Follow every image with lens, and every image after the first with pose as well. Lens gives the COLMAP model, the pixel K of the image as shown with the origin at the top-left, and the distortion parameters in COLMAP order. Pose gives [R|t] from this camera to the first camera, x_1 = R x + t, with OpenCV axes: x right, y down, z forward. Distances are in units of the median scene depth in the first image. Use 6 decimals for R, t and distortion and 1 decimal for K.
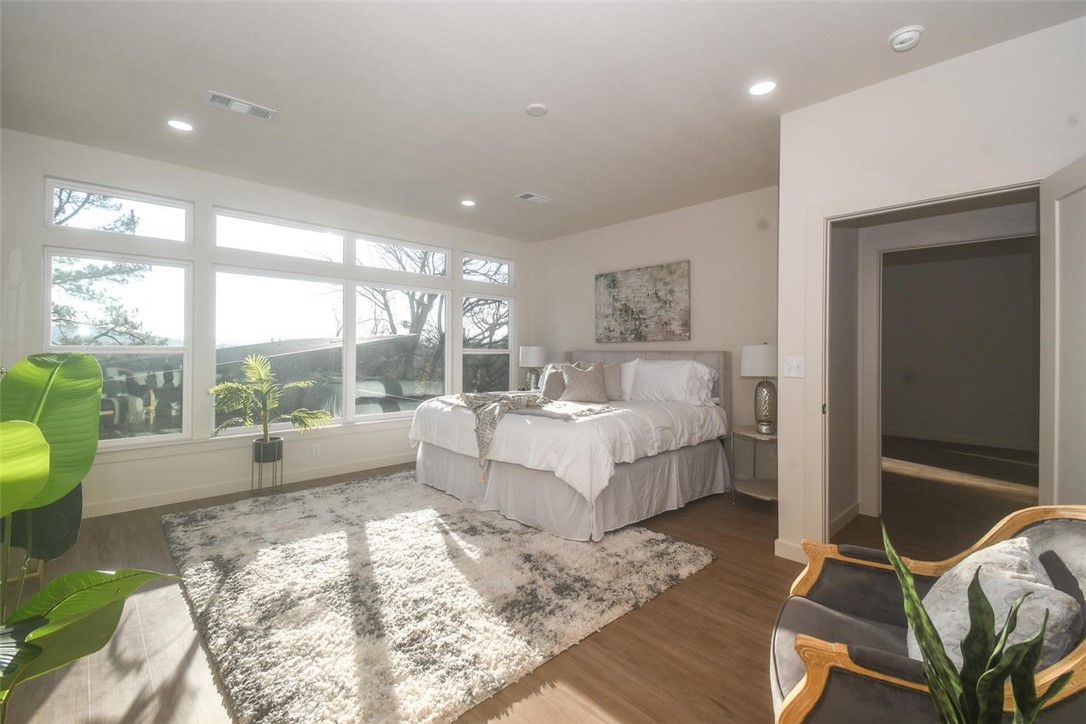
lens RADIAL K [[476.4, 0, 545.0], [0, 476.4, 346.8], [0, 0, 1]] dist [0.025871, -0.000198]
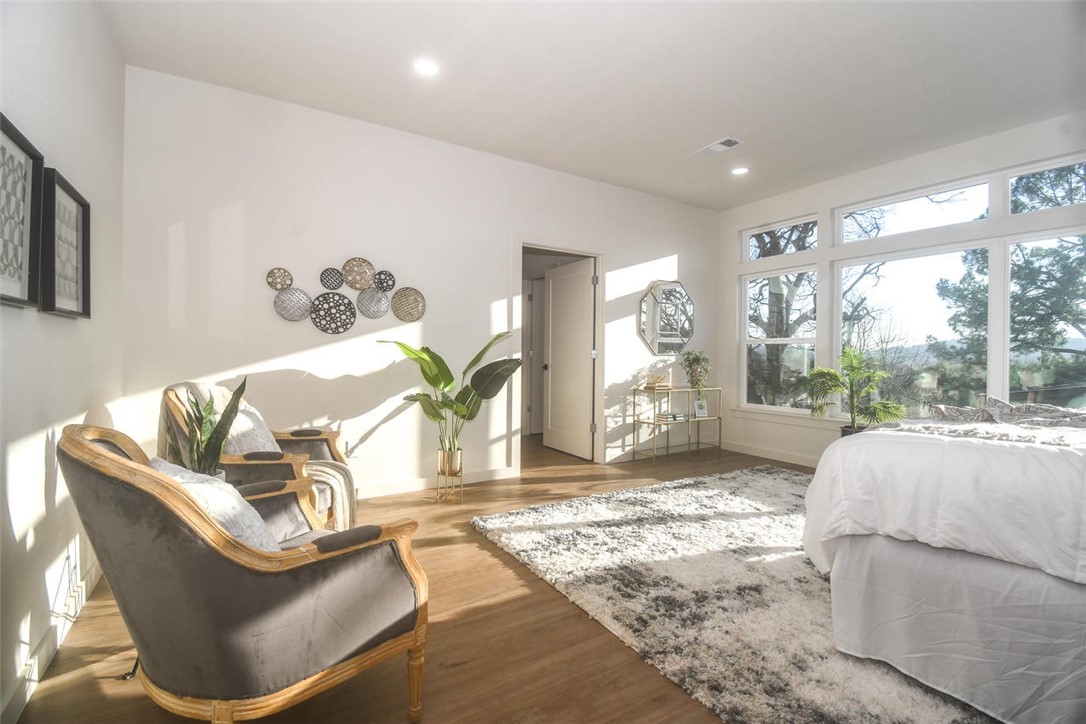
lens RADIAL K [[481.7, 0, 543.9], [0, 481.7, 335.9], [0, 0, 1]] dist [0.042217, -0.026036]
pose [[-0.201339, -0.044390, -0.978515, 0.632950], [-0.002999, 0.998996, -0.044702, 0.057314], [0.979517, -0.006066, -0.201270, 0.655829]]
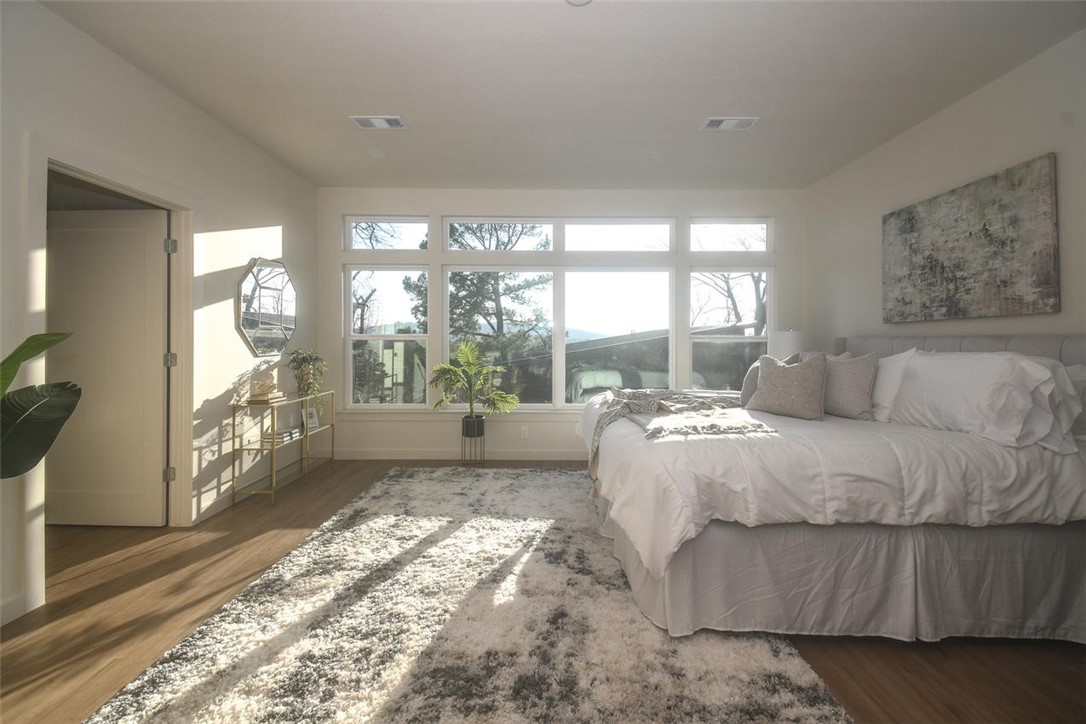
lens RADIAL K [[481.7, 0, 543.9], [0, 481.7, 335.9], [0, 0, 1]] dist [0.042217, -0.026036]
pose [[0.719641, -0.005372, -0.694326, 0.363164], [0.004443, 0.999985, -0.003131, 0.012022], [0.694332, -0.000832, 0.719654, 0.354635]]
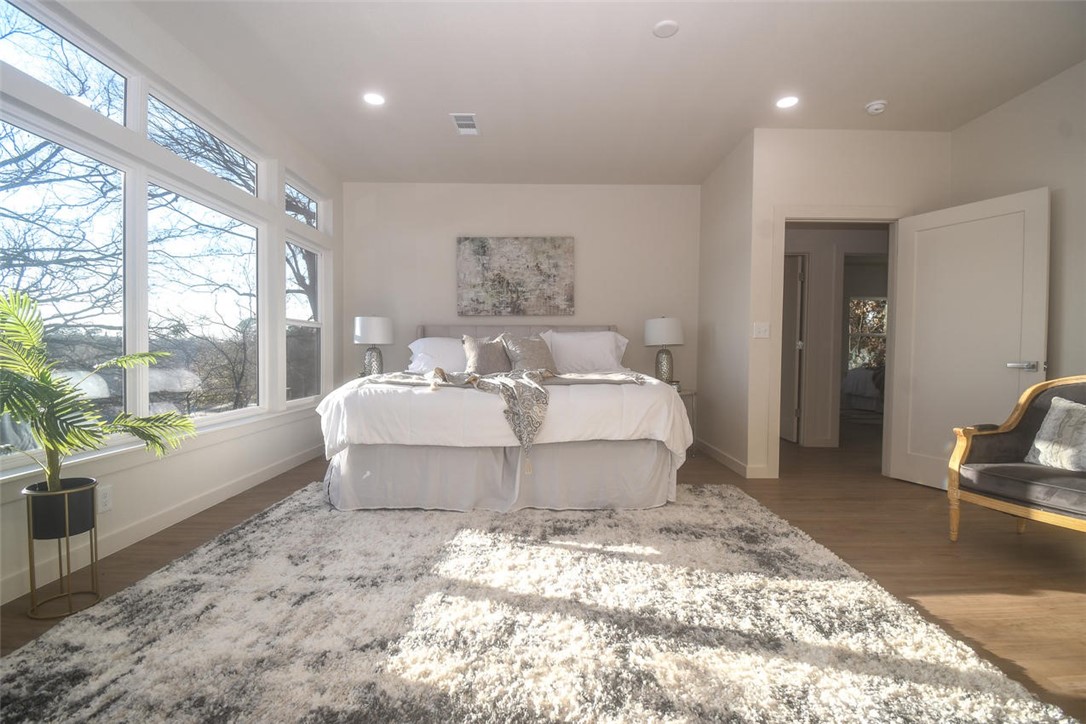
lens RADIAL K [[479.5, 0, 549.1], [0, 479.5, 366.1], [0, 0, 1]] dist [-0.003047, -0.000740]
pose [[0.682488, -0.025539, 0.730451, -0.662952], [-0.006109, 0.999155, 0.040642, 0.073180], [-0.730871, -0.032200, 0.681755, 0.436691]]
